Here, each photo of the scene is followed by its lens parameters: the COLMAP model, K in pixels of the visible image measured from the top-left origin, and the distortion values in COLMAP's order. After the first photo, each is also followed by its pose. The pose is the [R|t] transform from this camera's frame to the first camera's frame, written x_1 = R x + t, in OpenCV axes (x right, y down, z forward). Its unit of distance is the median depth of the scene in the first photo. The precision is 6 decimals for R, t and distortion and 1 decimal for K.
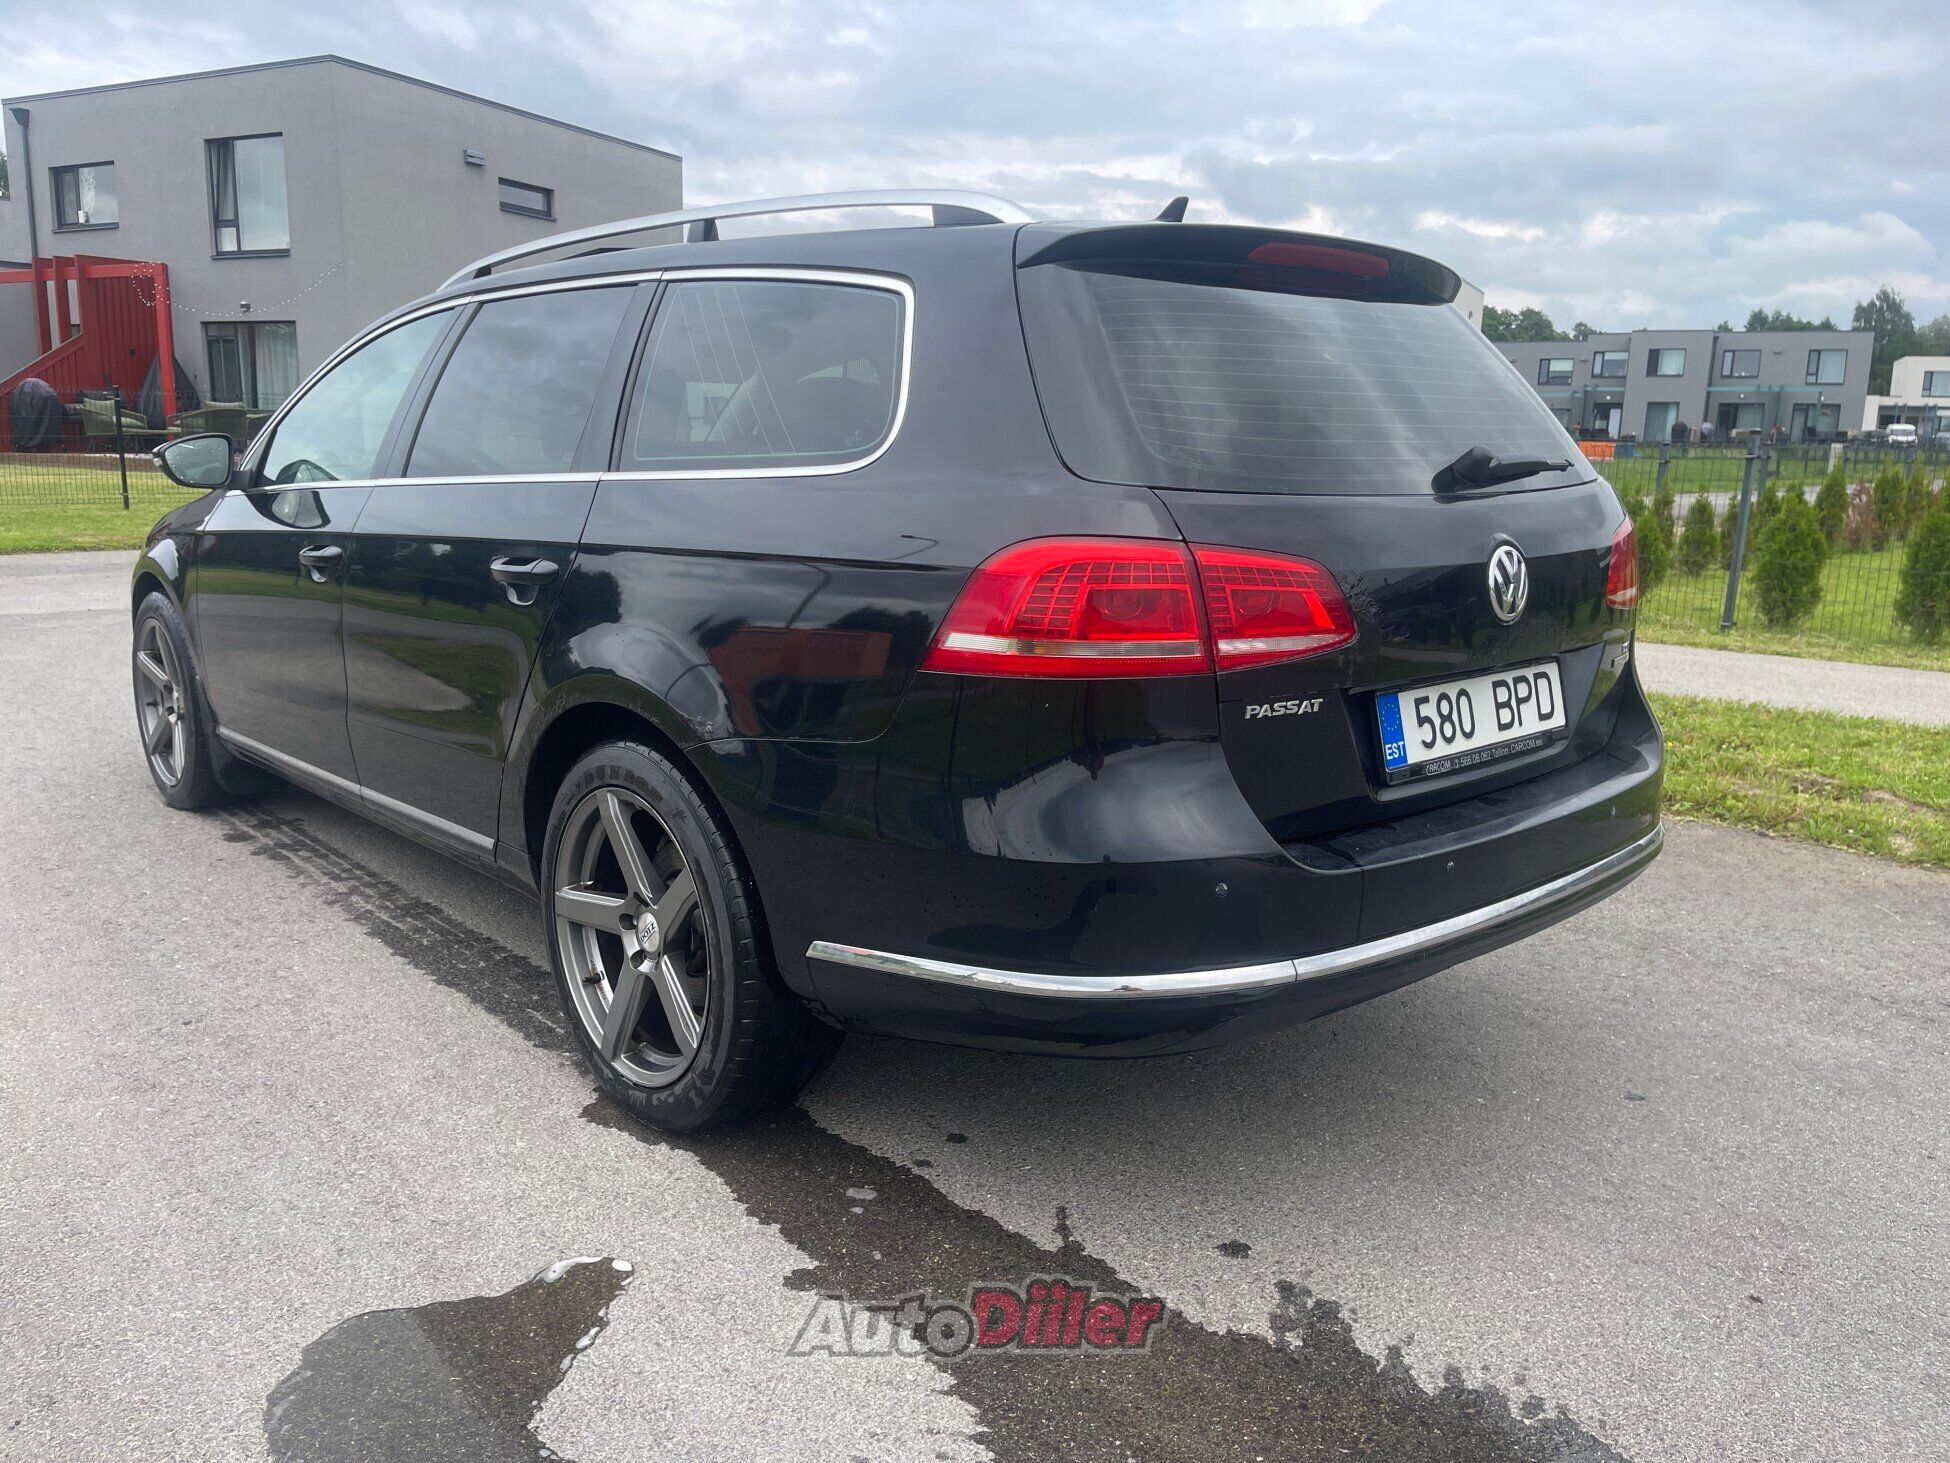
lens RADIAL K [[1476.5, 0, 975.0], [0, 1476.5, 731.5], [0, 0, 1]] dist [0.136030, -0.213289]
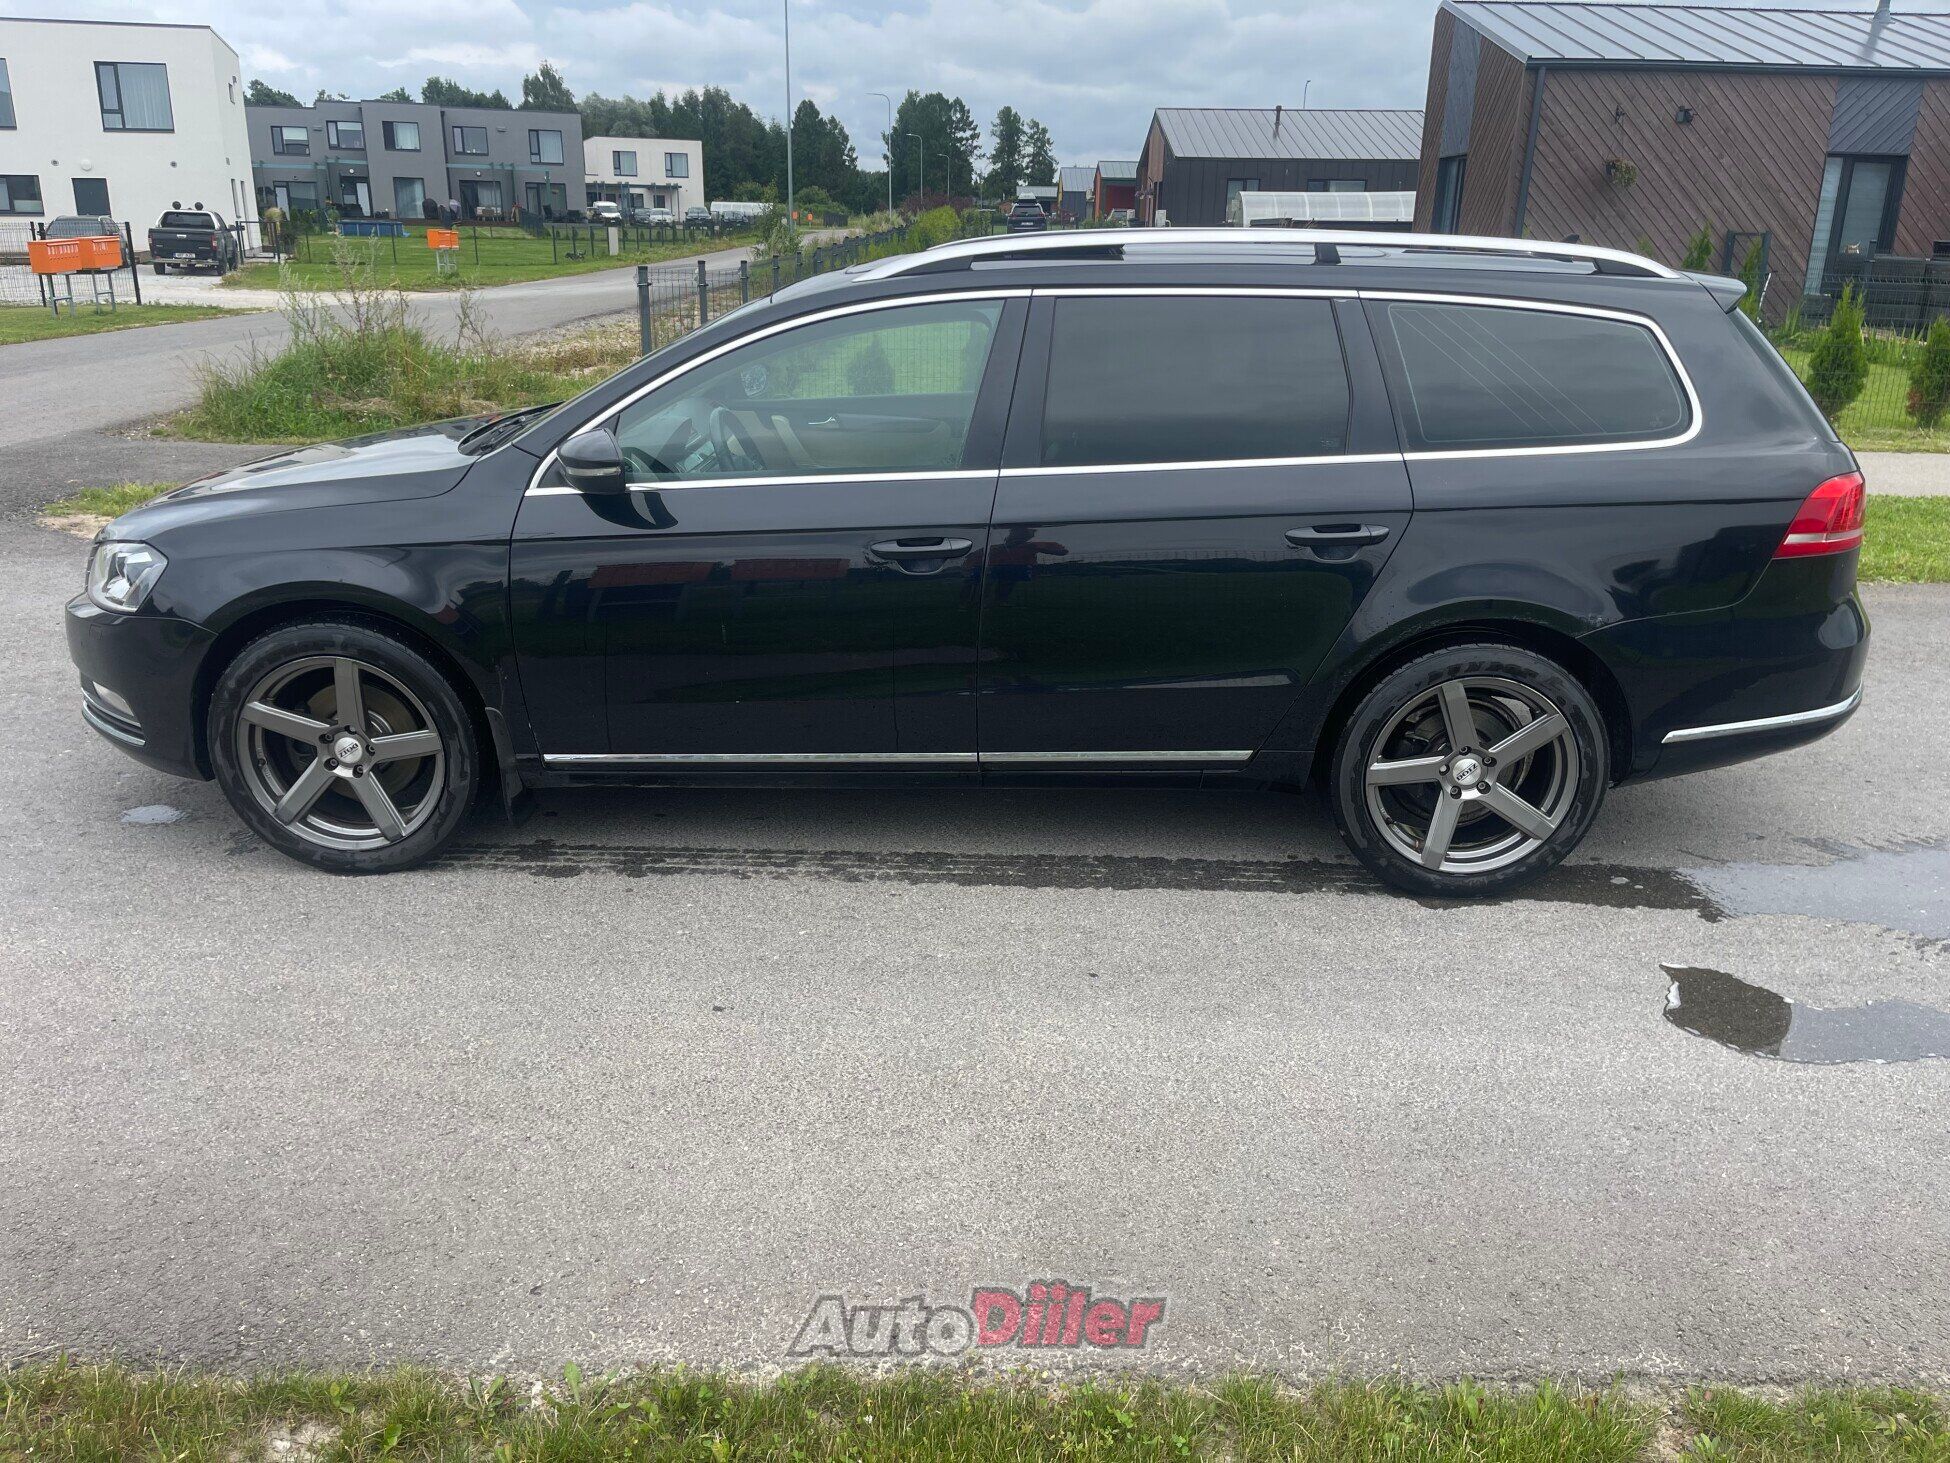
lens RADIAL K [[1476.5, 0, 975.0], [0, 1476.5, 731.5], [0, 0, 1]] dist [0.136030, -0.213289]
pose [[0.667722, -0.243681, 0.703397, -0.949767], [0.136676, 0.968973, 0.205941, -0.162488], [-0.731756, -0.041374, 0.680310, 0.229054]]
